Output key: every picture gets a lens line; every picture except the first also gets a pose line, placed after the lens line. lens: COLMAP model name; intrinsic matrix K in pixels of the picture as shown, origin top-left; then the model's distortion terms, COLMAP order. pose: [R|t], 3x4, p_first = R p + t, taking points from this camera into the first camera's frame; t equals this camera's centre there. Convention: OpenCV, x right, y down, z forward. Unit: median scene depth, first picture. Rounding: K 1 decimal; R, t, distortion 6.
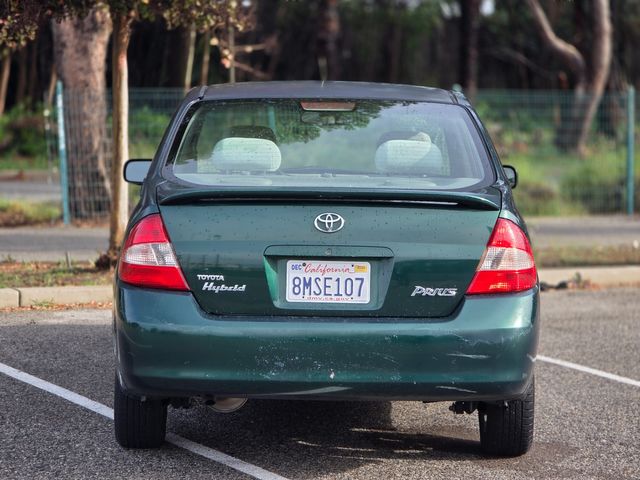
lens RADIAL K [[2128.6, 0, 320.0], [0, 2128.6, 240.0], [0, 0, 1]] dist [0.358072, -1.435792]
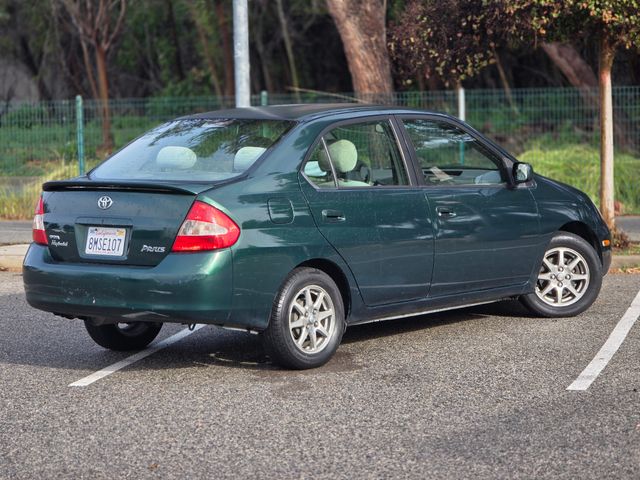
lens RADIAL K [[2128.6, 0, 320.0], [0, 2128.6, 240.0], [0, 0, 1]] dist [0.358072, -1.435792]
pose [[0.718664, 0.017997, -0.695125, 1.185641], [-0.015796, 0.999830, 0.009555, 0.001666], [0.695178, 0.004113, 0.718826, 0.000700]]
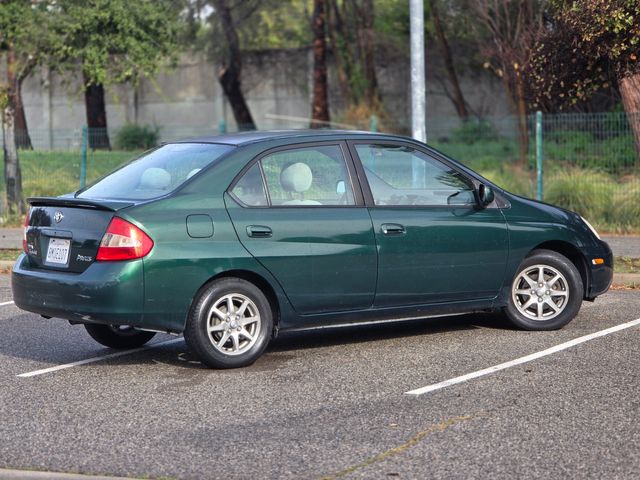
lens RADIAL K [[2128.6, 0, 320.0], [0, 2128.6, 240.0], [0, 0, 1]] dist [0.358072, -1.435792]
pose [[0.493735, 0.024424, -0.869269, 1.640416], [-0.030474, 0.999477, 0.010773, -0.014650], [0.869078, 0.021171, 0.494221, 0.317398]]
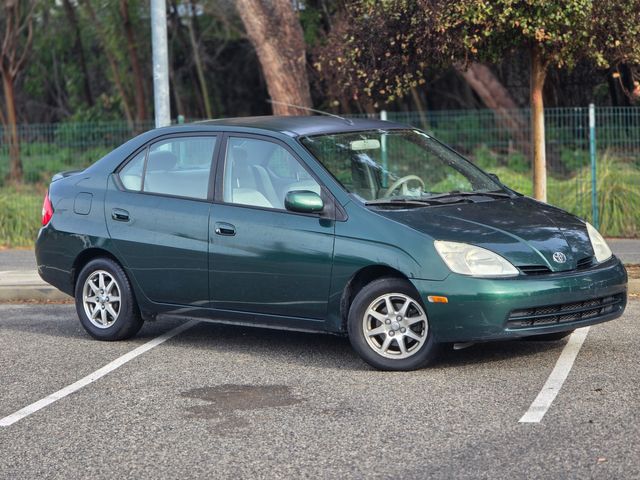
lens RADIAL K [[2128.6, 0, 320.0], [0, 2128.6, 240.0], [0, 0, 1]] dist [0.358072, -1.435792]
pose [[0.748310, 0.001251, -0.663349, 1.118367], [-0.004661, 0.999983, -0.003373, 0.002158], [0.663333, 0.005616, 0.748303, 0.042135]]
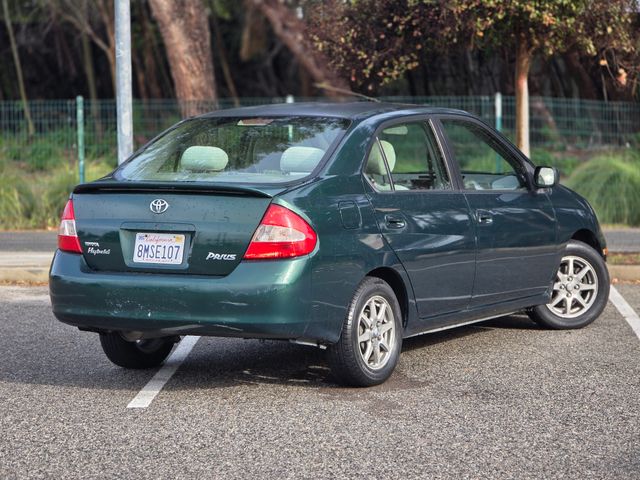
lens RADIAL K [[2128.6, 0, 320.0], [0, 2128.6, 240.0], [0, 0, 1]] dist [0.358072, -1.435792]
pose [[0.830763, 0.012001, -0.556497, 0.872697], [-0.015203, 0.999884, -0.001132, 0.014119], [0.556419, 0.009401, 0.830849, -0.106568]]
